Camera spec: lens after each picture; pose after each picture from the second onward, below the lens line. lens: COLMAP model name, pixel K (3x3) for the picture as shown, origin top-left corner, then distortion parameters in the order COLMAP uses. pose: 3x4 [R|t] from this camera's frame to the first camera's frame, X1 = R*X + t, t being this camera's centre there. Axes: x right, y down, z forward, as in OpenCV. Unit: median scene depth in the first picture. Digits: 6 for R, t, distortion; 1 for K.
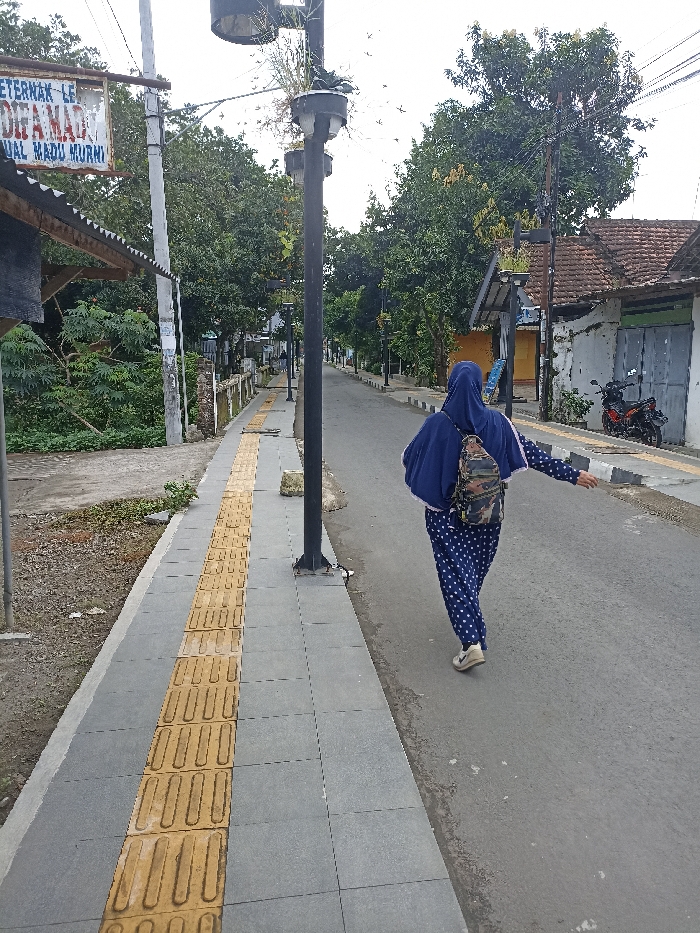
lens RADIAL K [[753.5, 0, 350.0], [0, 753.5, 466.5], [0, 0, 1]] dist [0.069310, -0.010992]
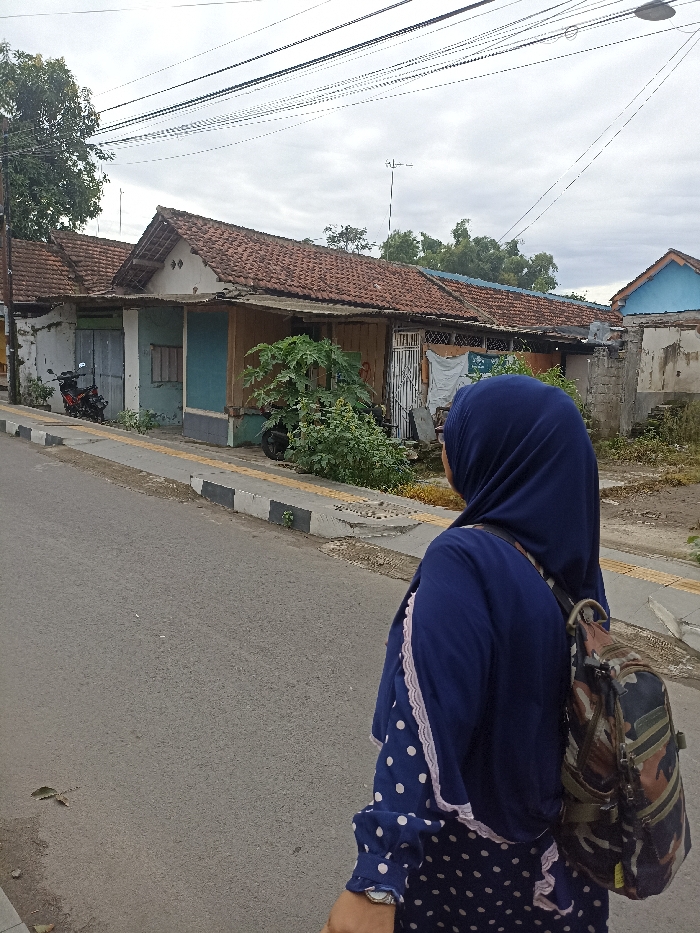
lens RADIAL K [[753.5, 0, 350.0], [0, 753.5, 466.5], [0, 0, 1]] dist [0.069310, -0.010992]
pose [[0.819964, -0.025988, 0.571824, 0.014290], [0.024521, 0.999647, 0.010269, 0.034969], [-0.571889, 0.005601, 0.820312, -0.231529]]
